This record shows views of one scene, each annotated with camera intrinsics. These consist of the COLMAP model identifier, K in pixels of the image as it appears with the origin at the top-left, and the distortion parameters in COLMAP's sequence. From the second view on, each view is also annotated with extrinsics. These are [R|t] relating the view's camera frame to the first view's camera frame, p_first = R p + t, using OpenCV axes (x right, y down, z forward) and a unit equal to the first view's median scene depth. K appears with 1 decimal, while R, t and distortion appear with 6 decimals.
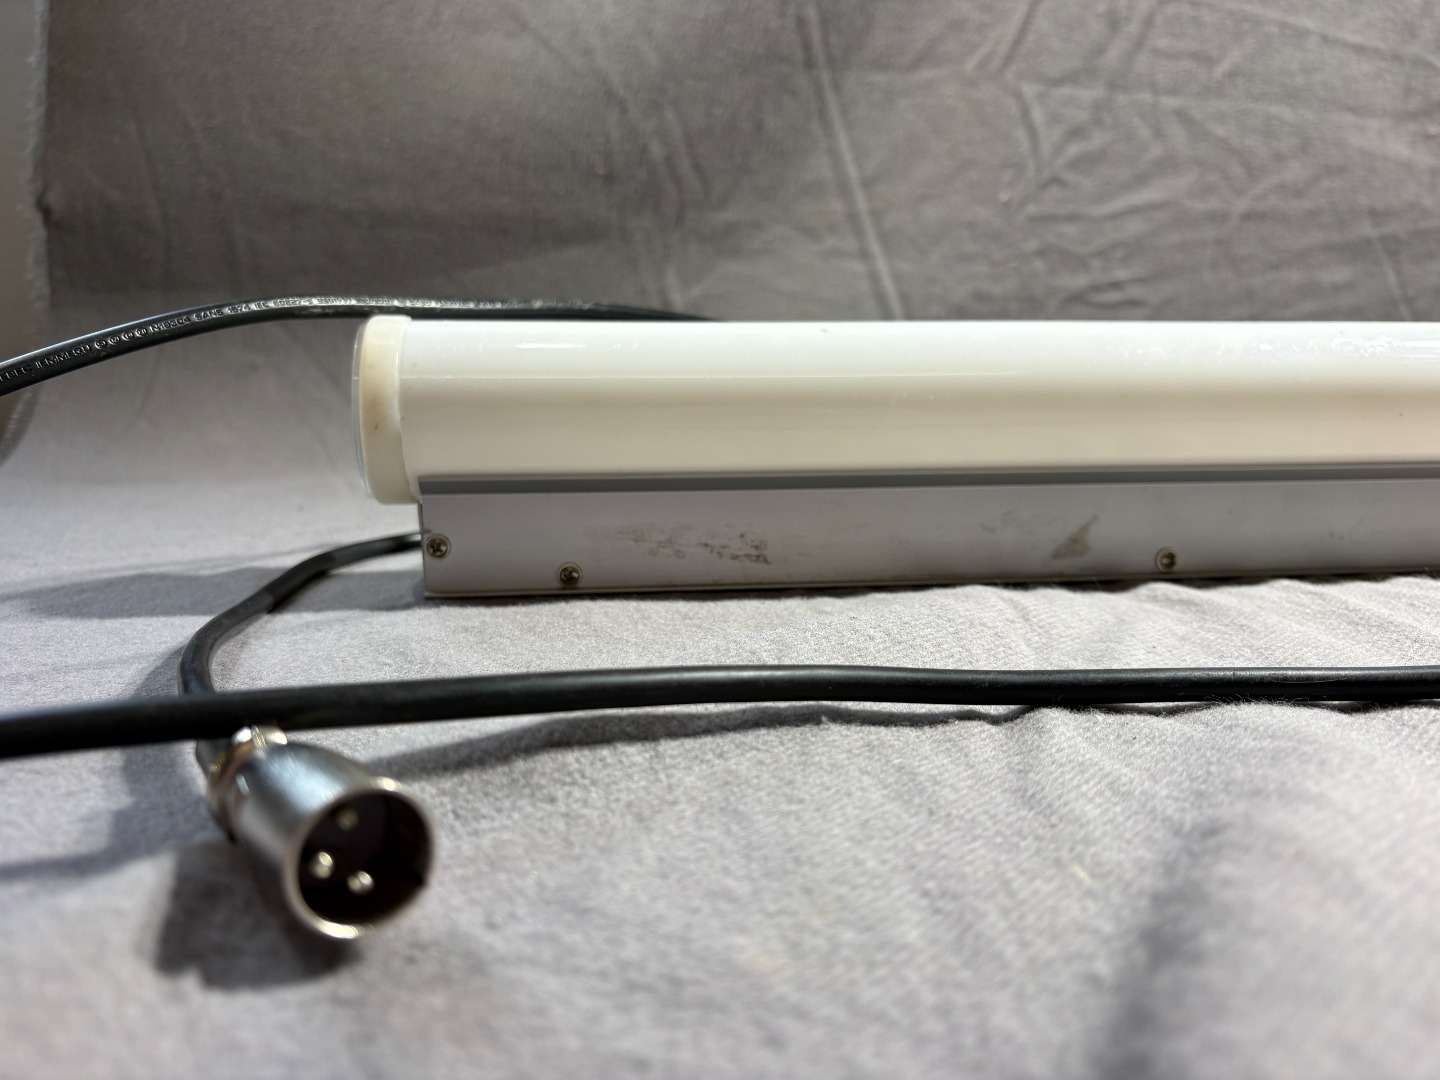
lens RADIAL K [[1096.1, 0, 720.0], [0, 1096.1, 540.0], [0, 0, 1]] dist [-0.033895, 0.070023]
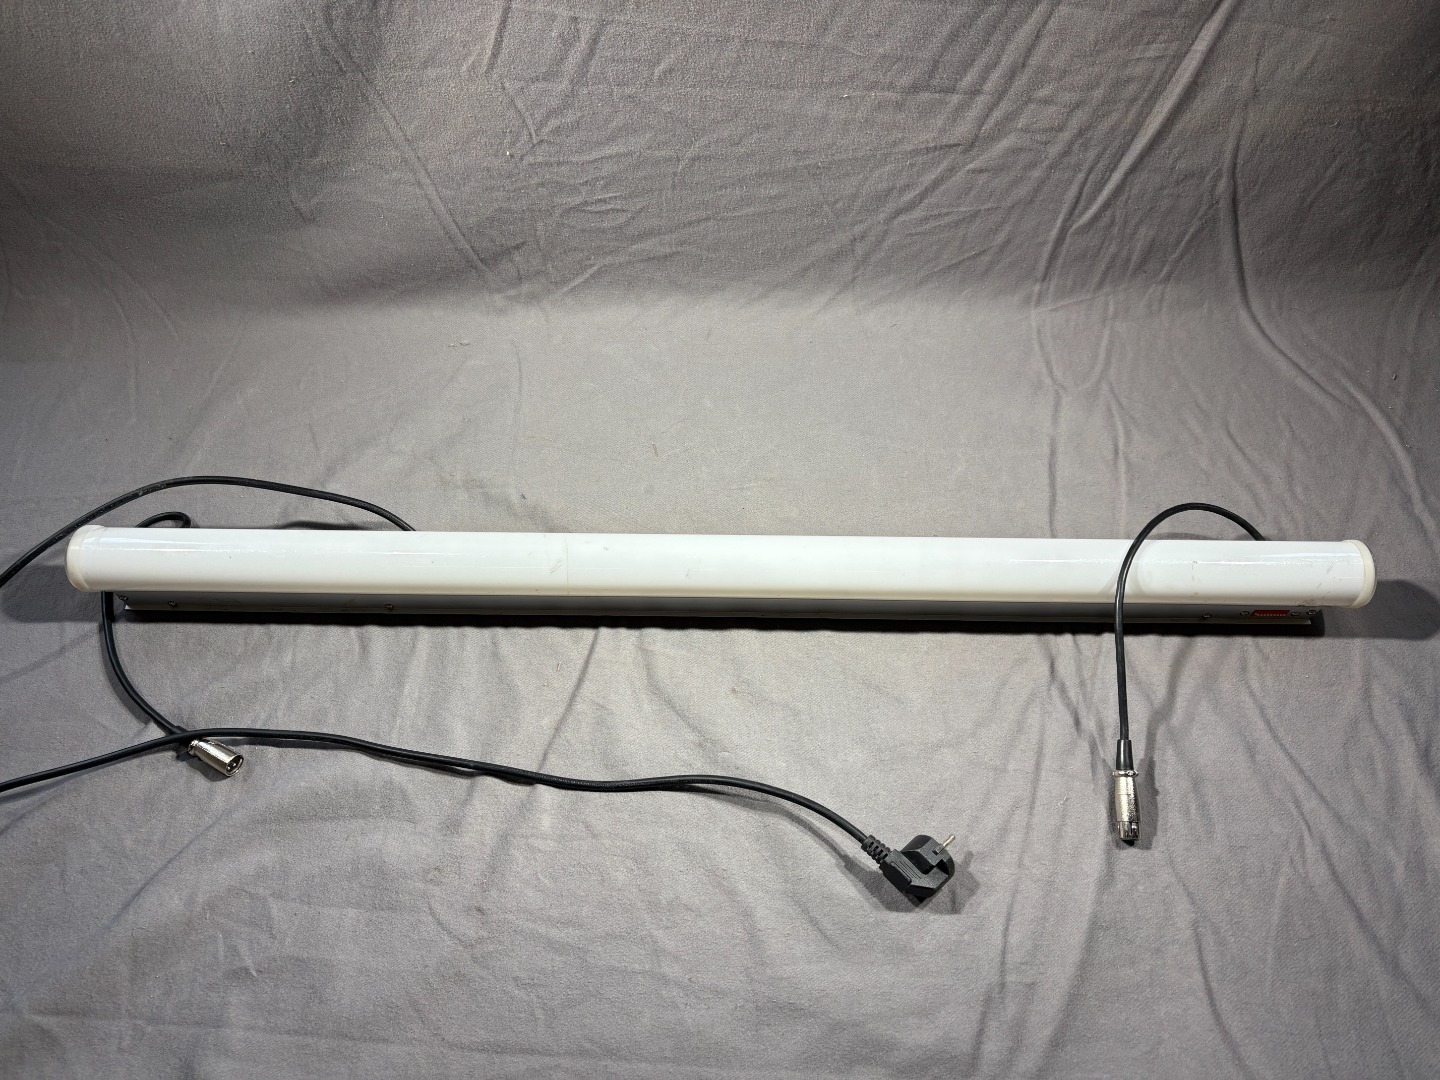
lens RADIAL K [[1096.1, 0, 720.0], [0, 1096.1, 540.0], [0, 0, 1]] dist [-0.033895, 0.070023]
pose [[0.990463, 0.106617, -0.087271, 0.700896], [-0.008654, 0.680295, 0.732887, -0.999947], [0.137508, -0.725143, 0.674730, -0.273343]]
